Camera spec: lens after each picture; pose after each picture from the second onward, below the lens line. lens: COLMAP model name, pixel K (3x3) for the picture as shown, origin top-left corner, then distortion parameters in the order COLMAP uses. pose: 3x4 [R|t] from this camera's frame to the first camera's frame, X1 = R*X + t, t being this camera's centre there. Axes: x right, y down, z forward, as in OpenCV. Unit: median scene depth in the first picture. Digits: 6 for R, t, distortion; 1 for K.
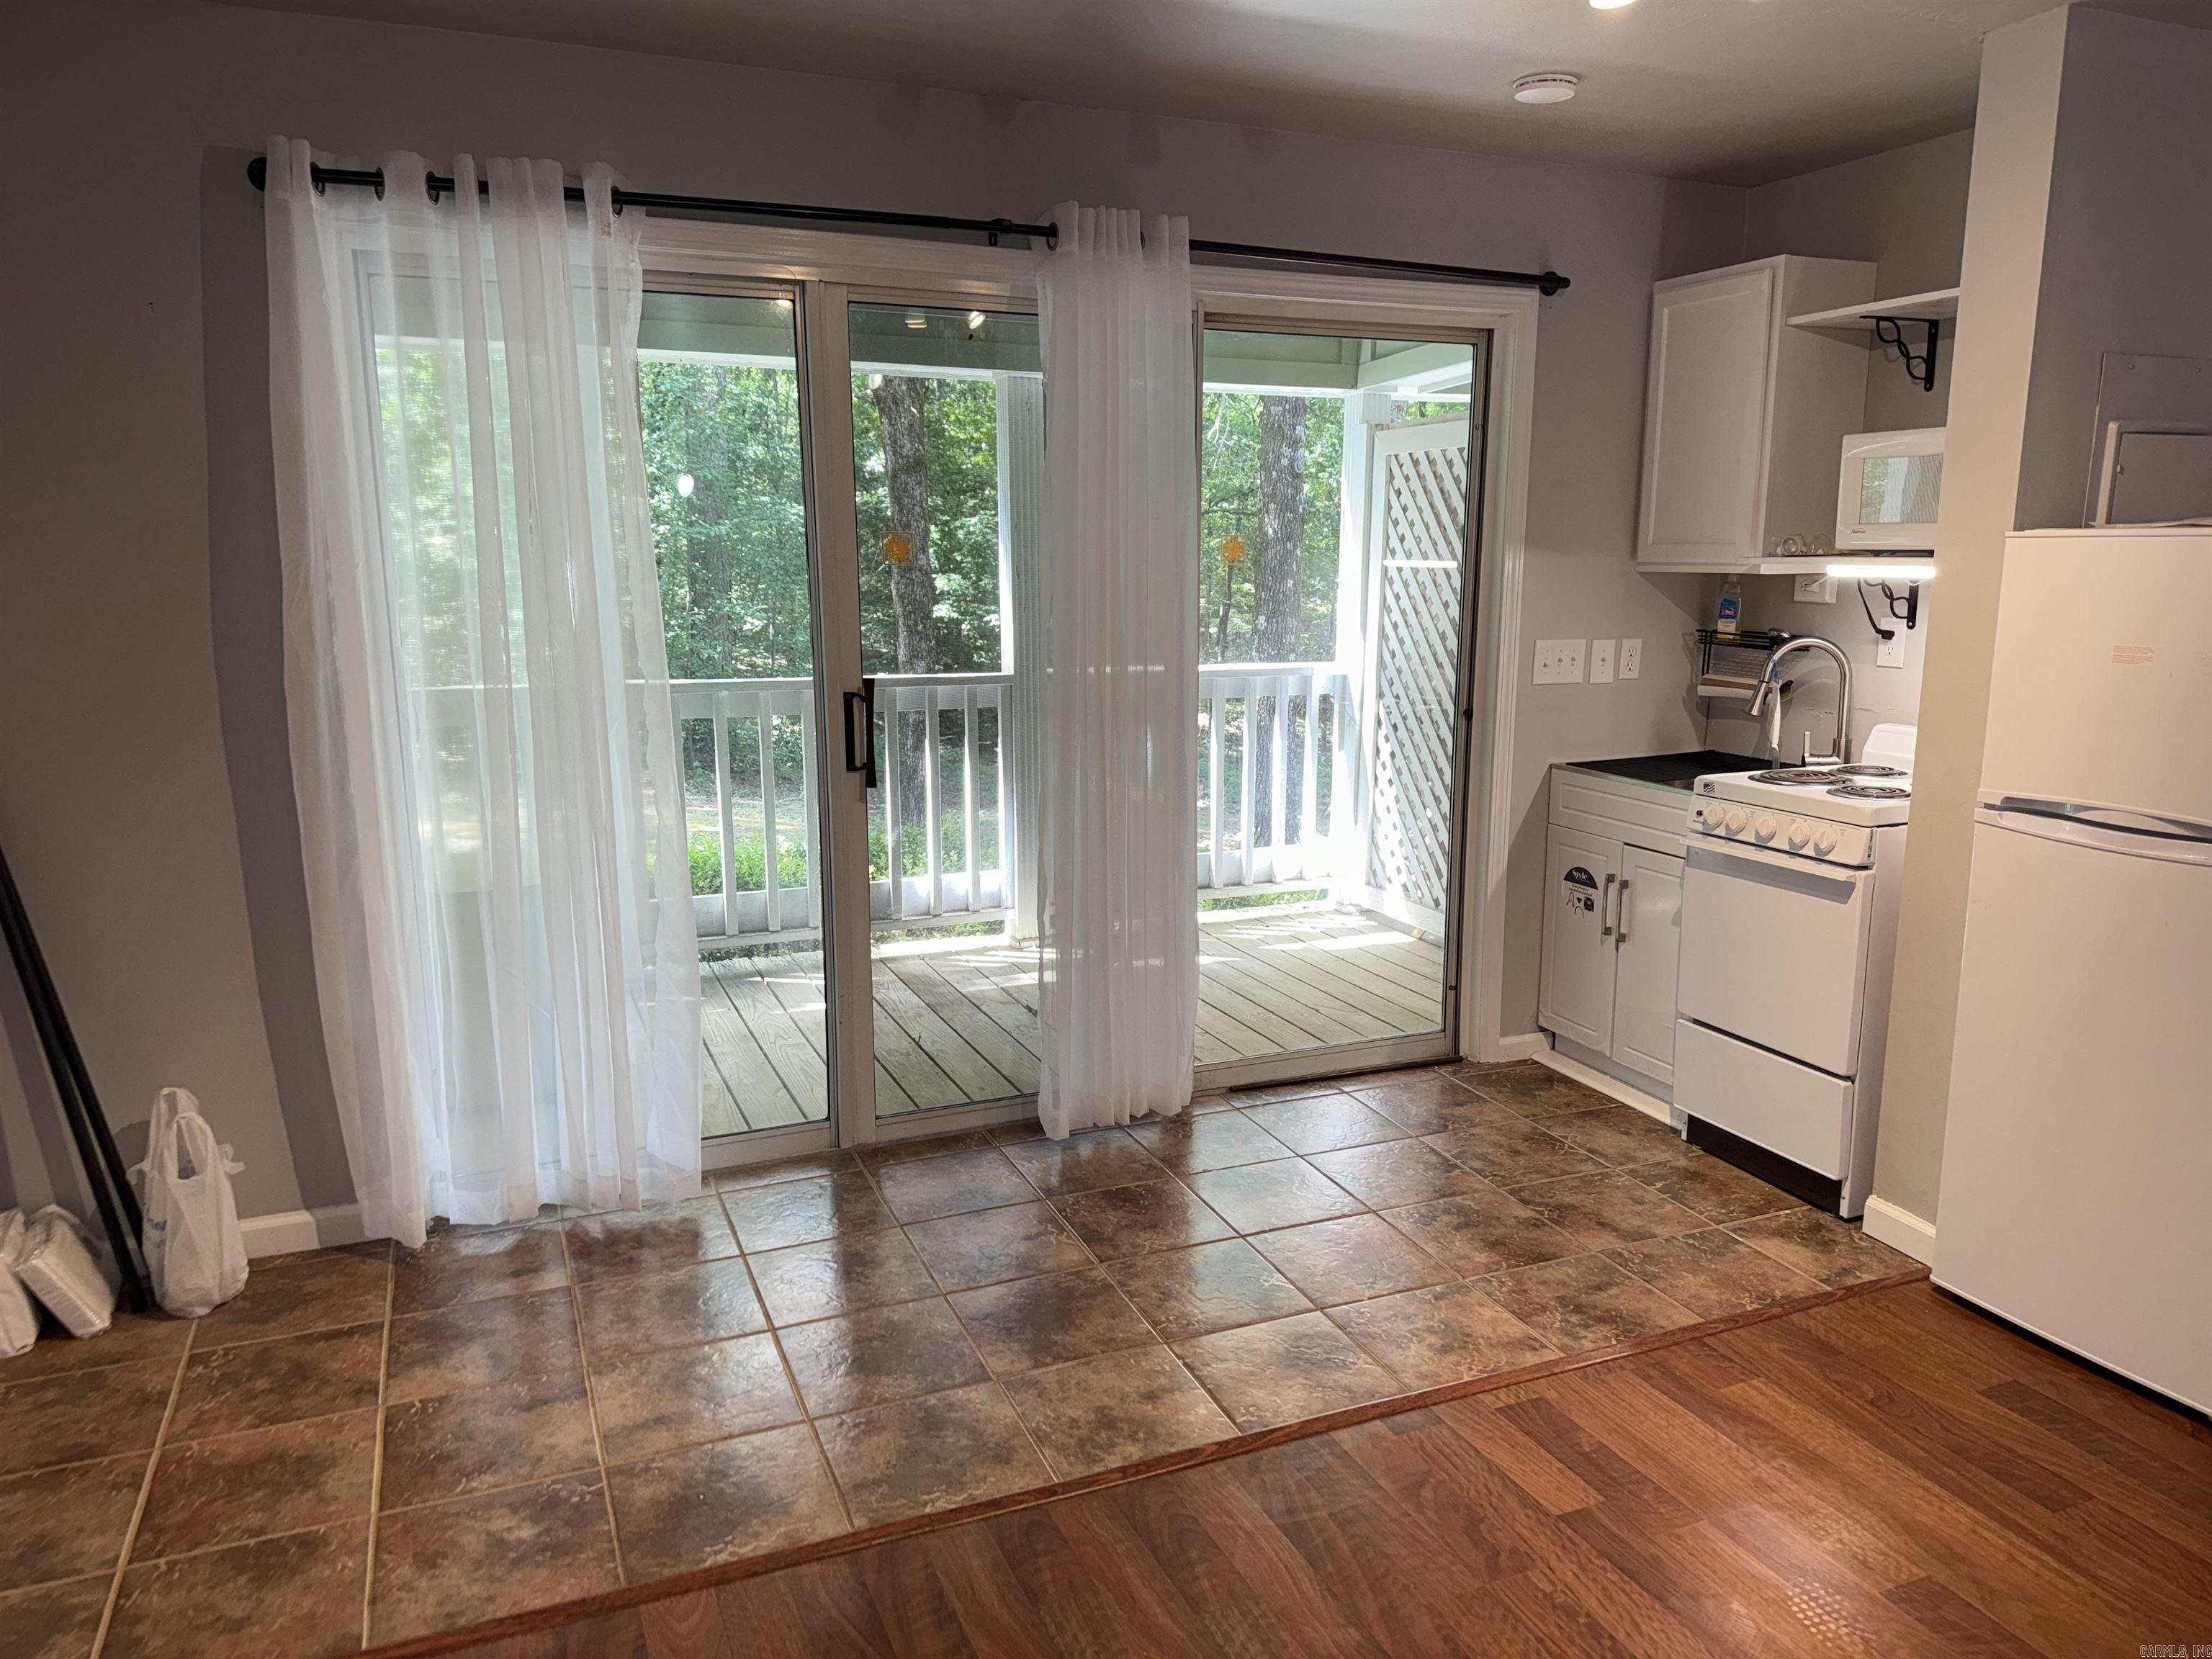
lens RADIAL K [[1564.1, 0, 1106.0], [0, 1564.1, 829.5], [0, 0, 1]] dist [0.117279, -0.143113]
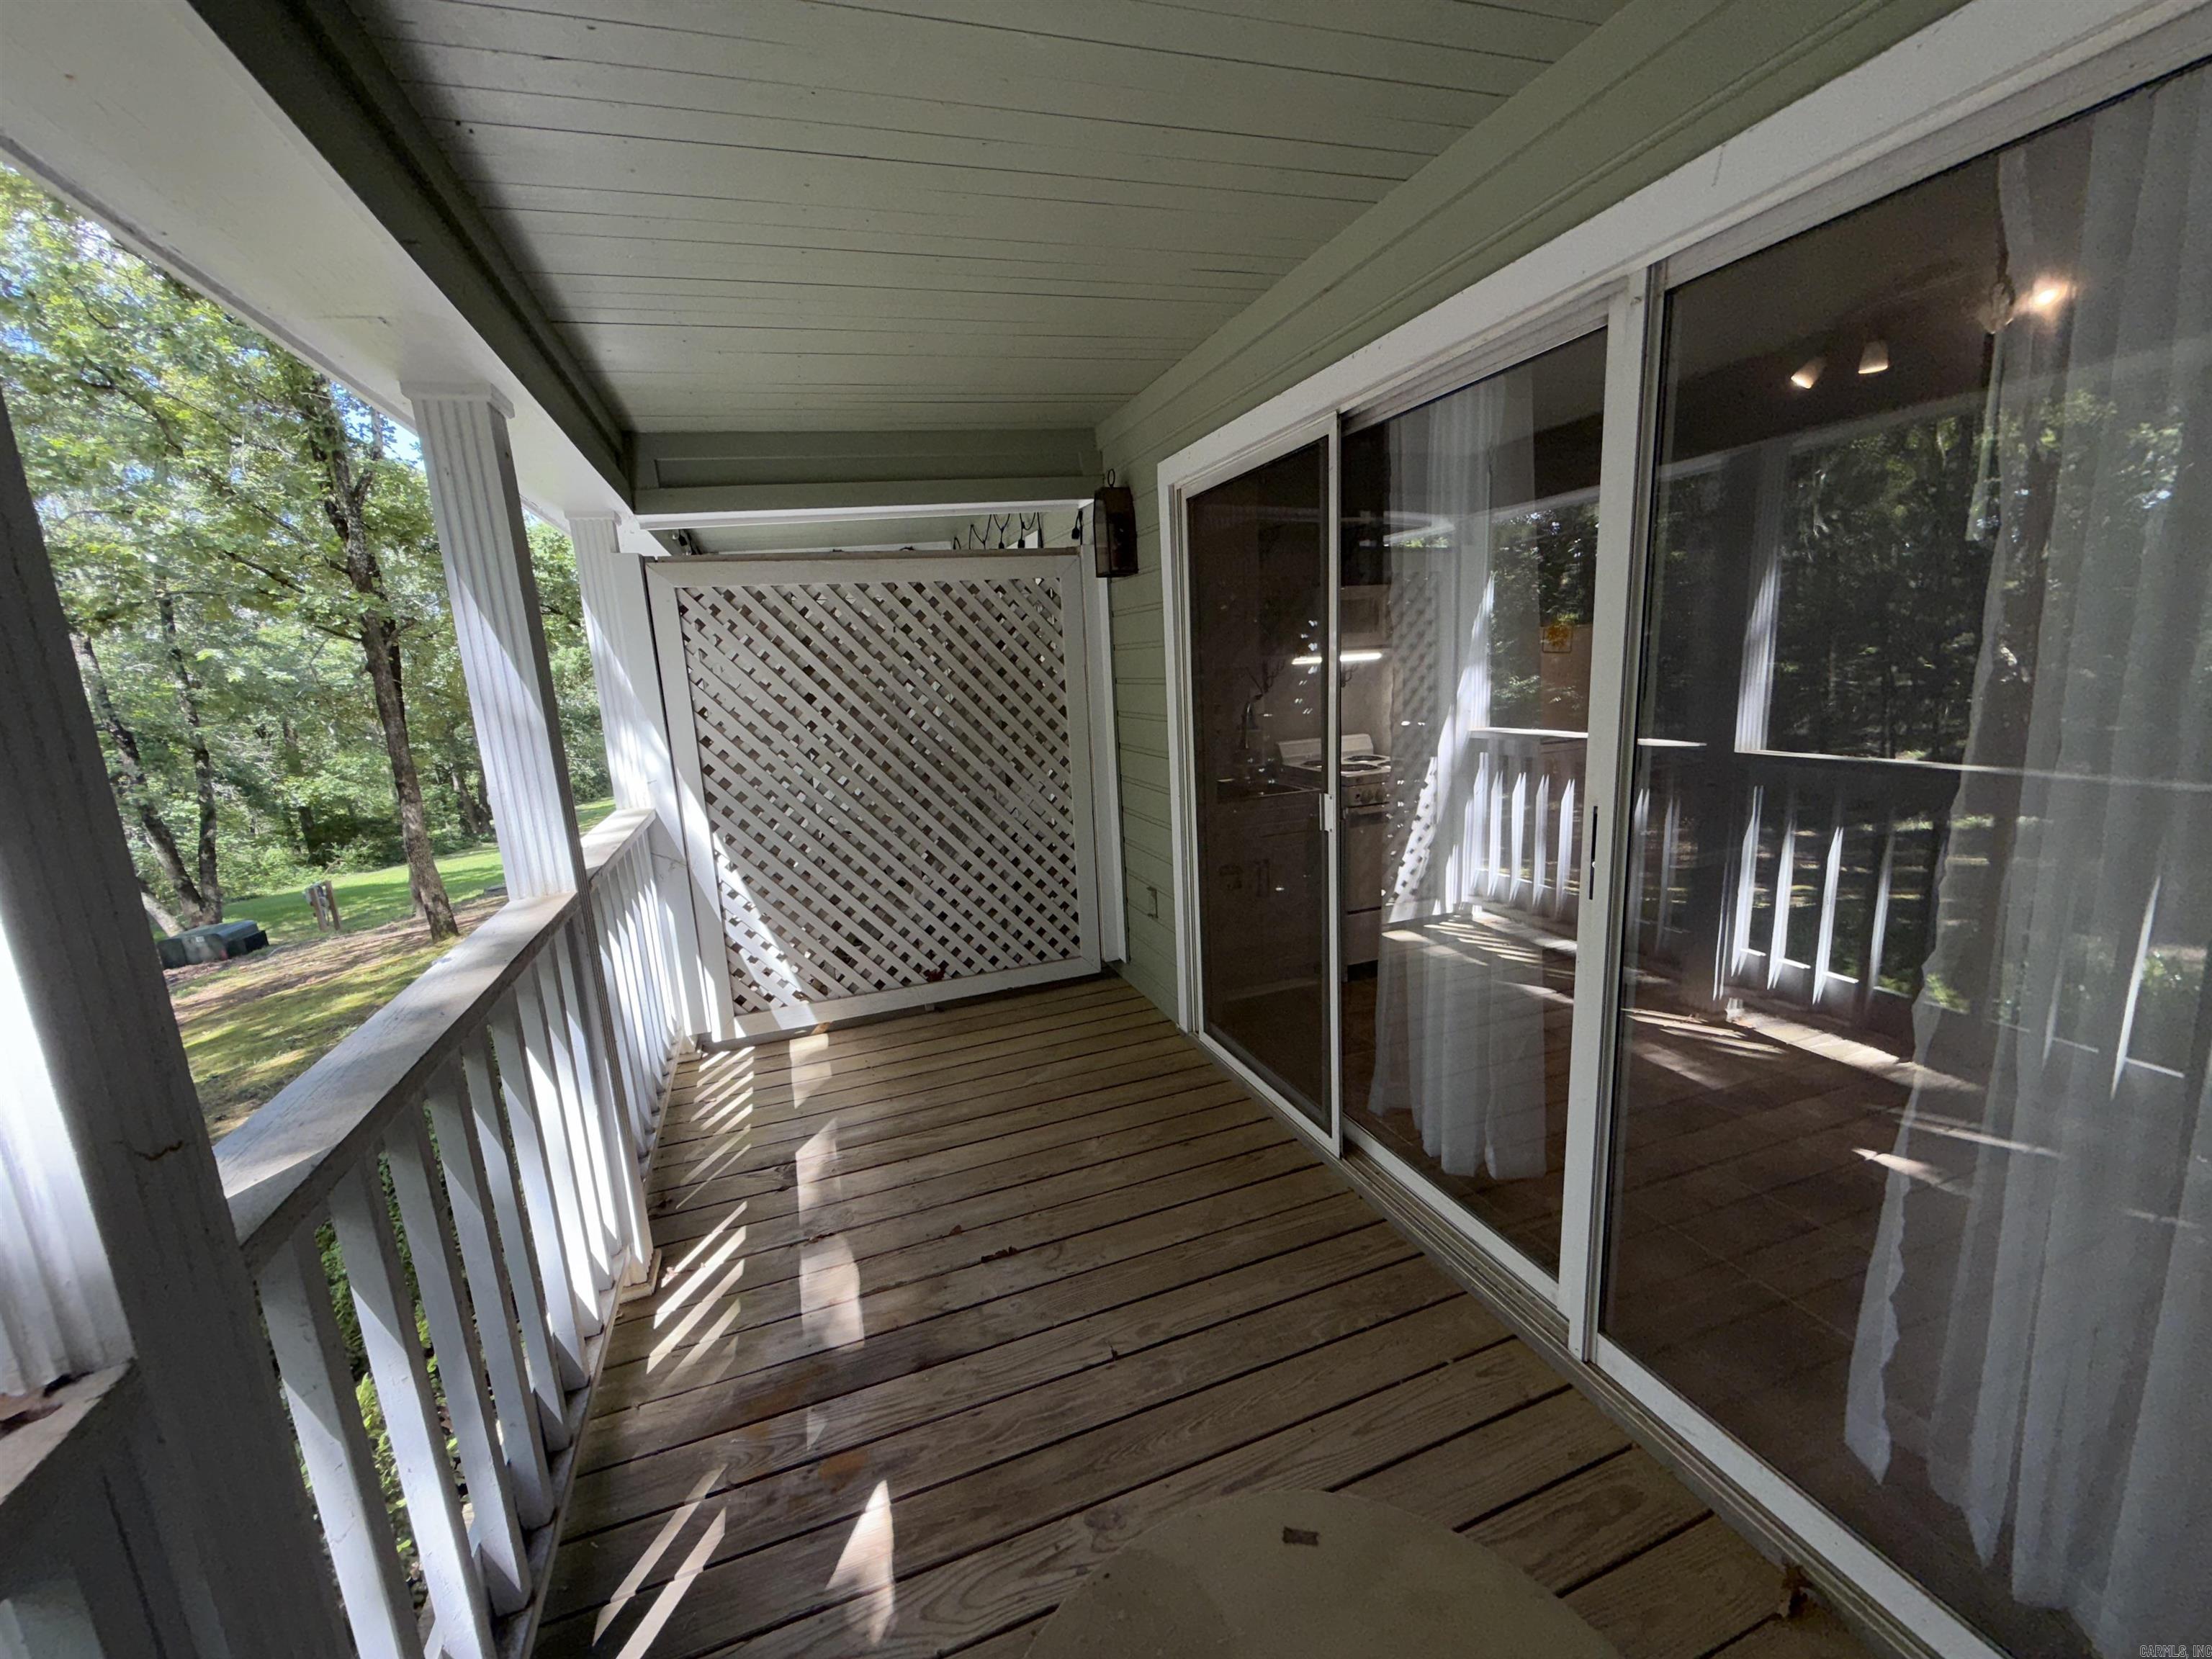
lens RADIAL K [[879.1, 0, 1085.2], [0, 879.1, 824.4], [0, 0, 1]] dist [-0.007629, -0.000076]
pose [[0.071504, -0.190493, 0.979081, -0.507061], [0.239075, 0.956253, 0.168592, -0.180255], [-0.968365, 0.222019, 0.113918, 1.014923]]
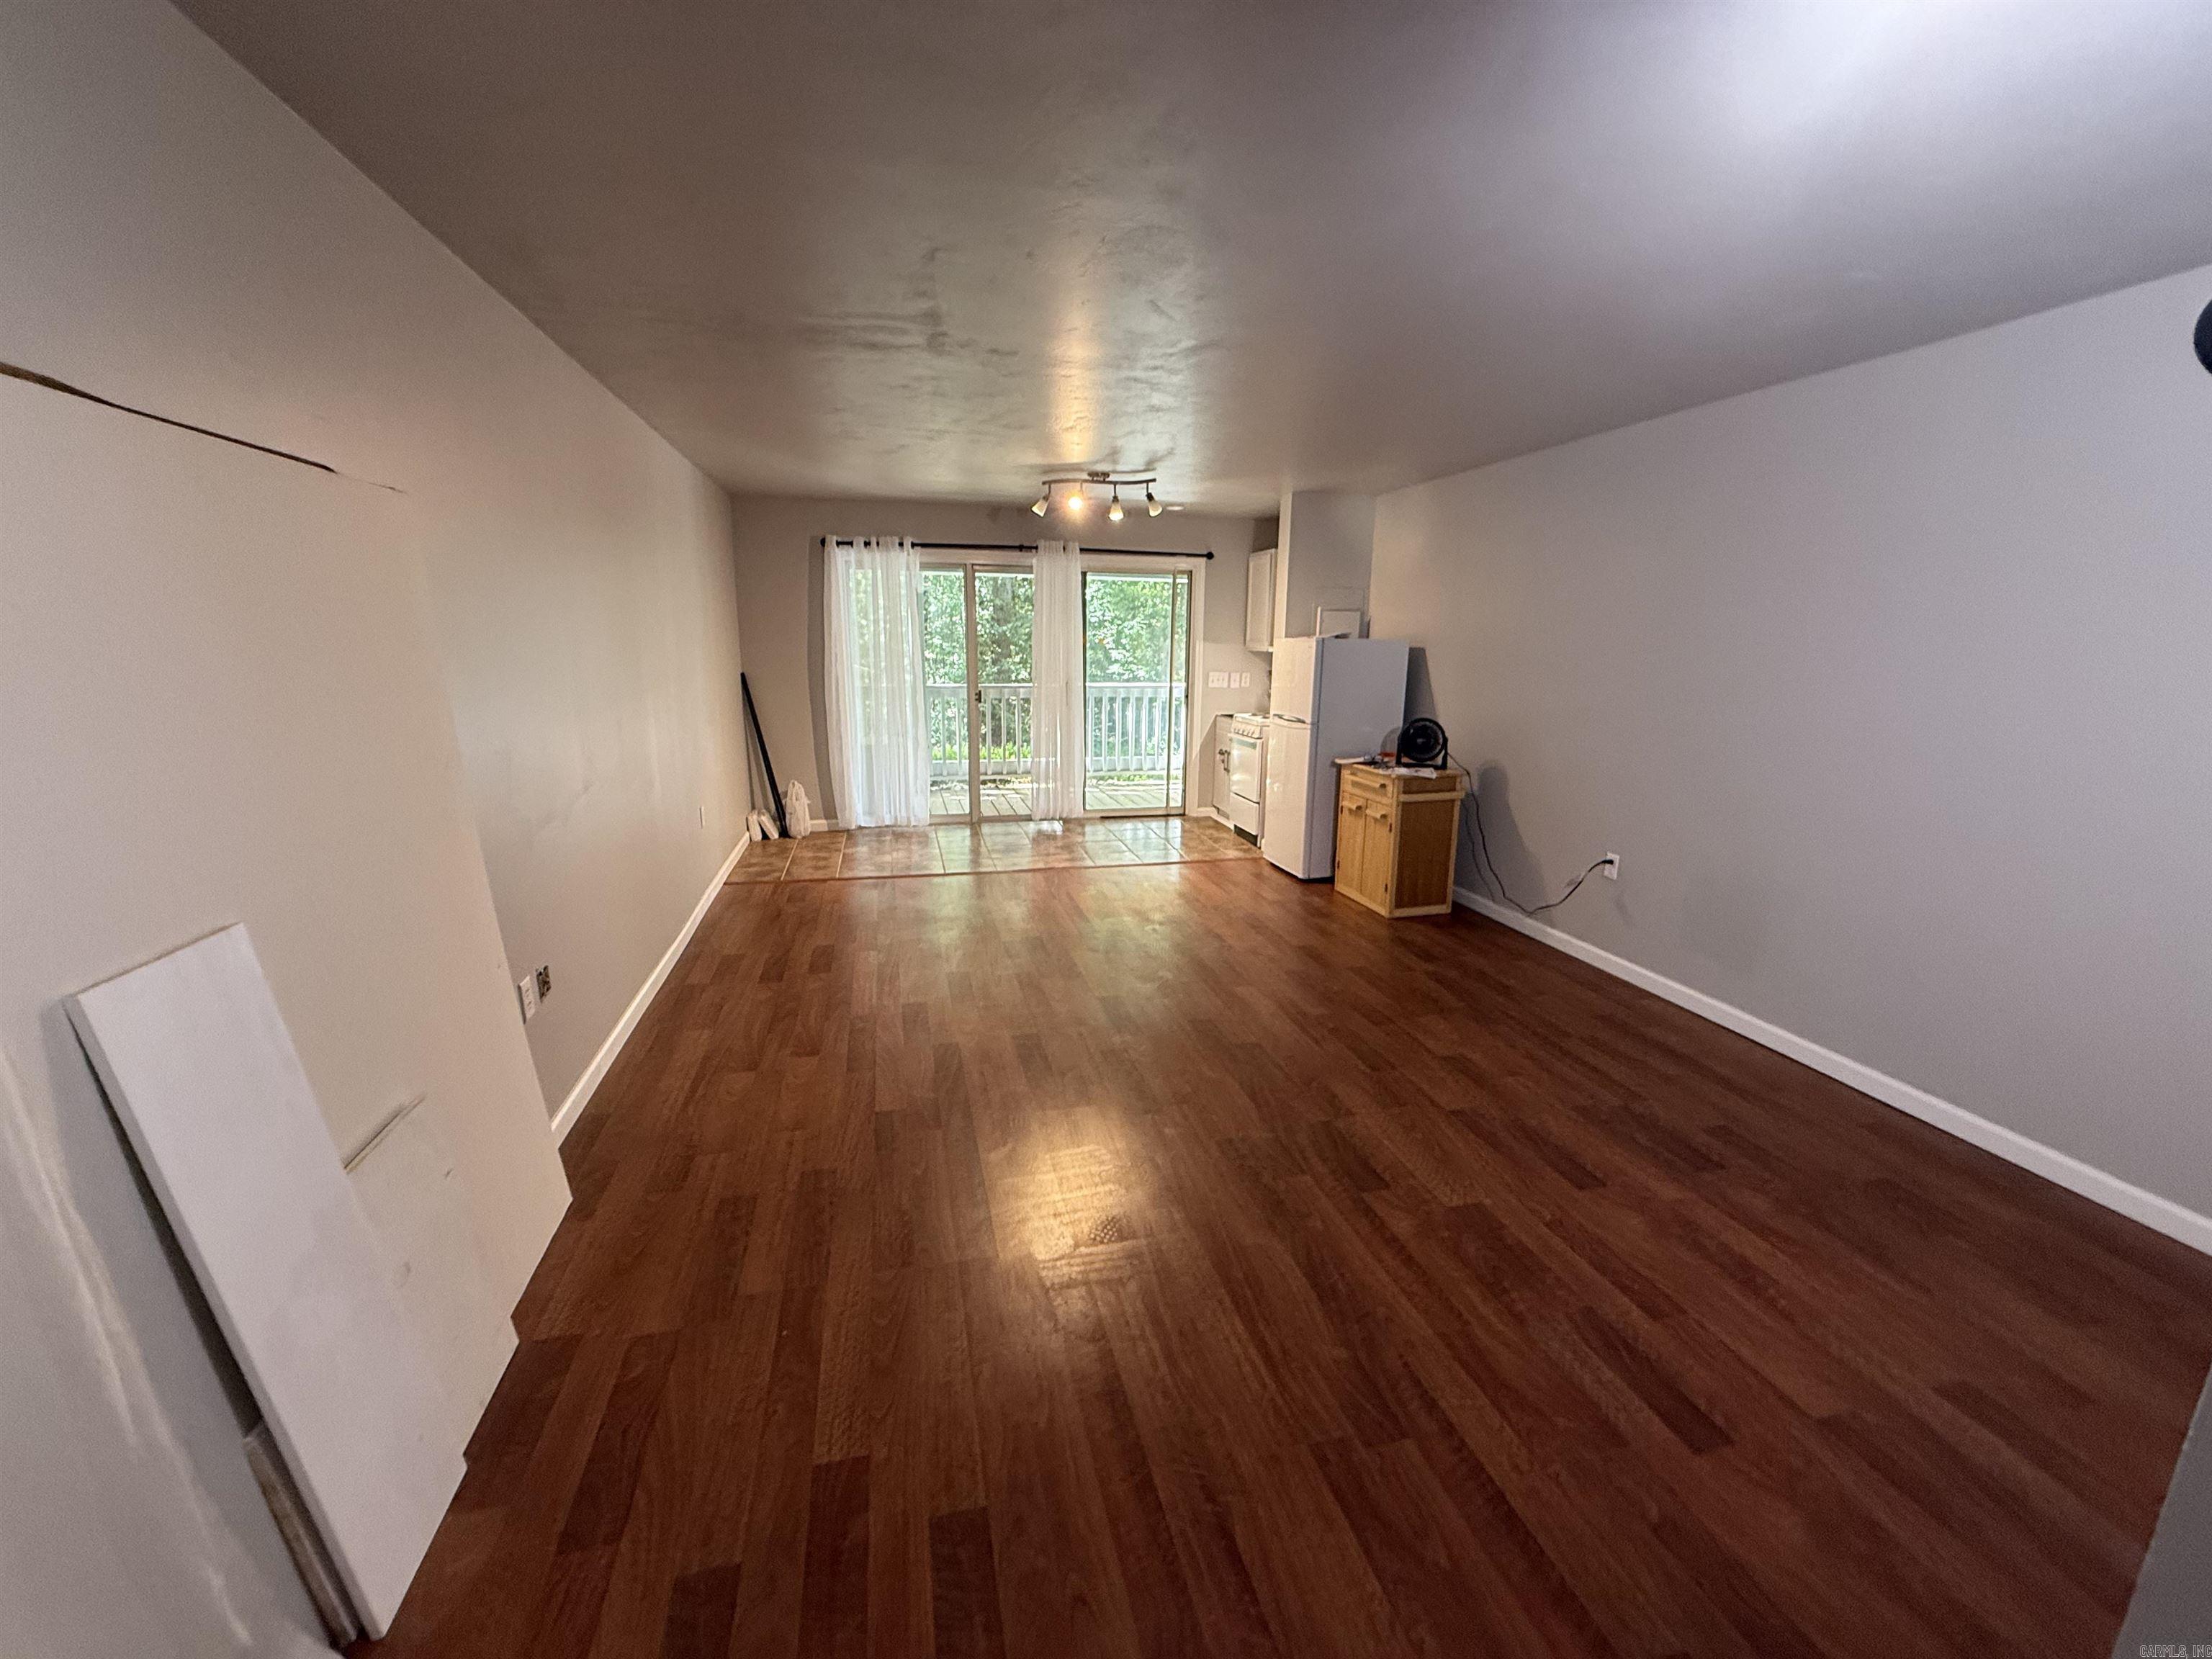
lens RADIAL K [[879.1, 0, 1085.2], [0, 879.1, 824.4], [0, 0, 1]] dist [-0.007629, -0.000076]
pose [[0.984482, 0.047507, -0.168935, 0.450241], [-0.041887, 0.998449, 0.036680, 0.156212], [0.170415, -0.029035, 0.984944, -0.929826]]
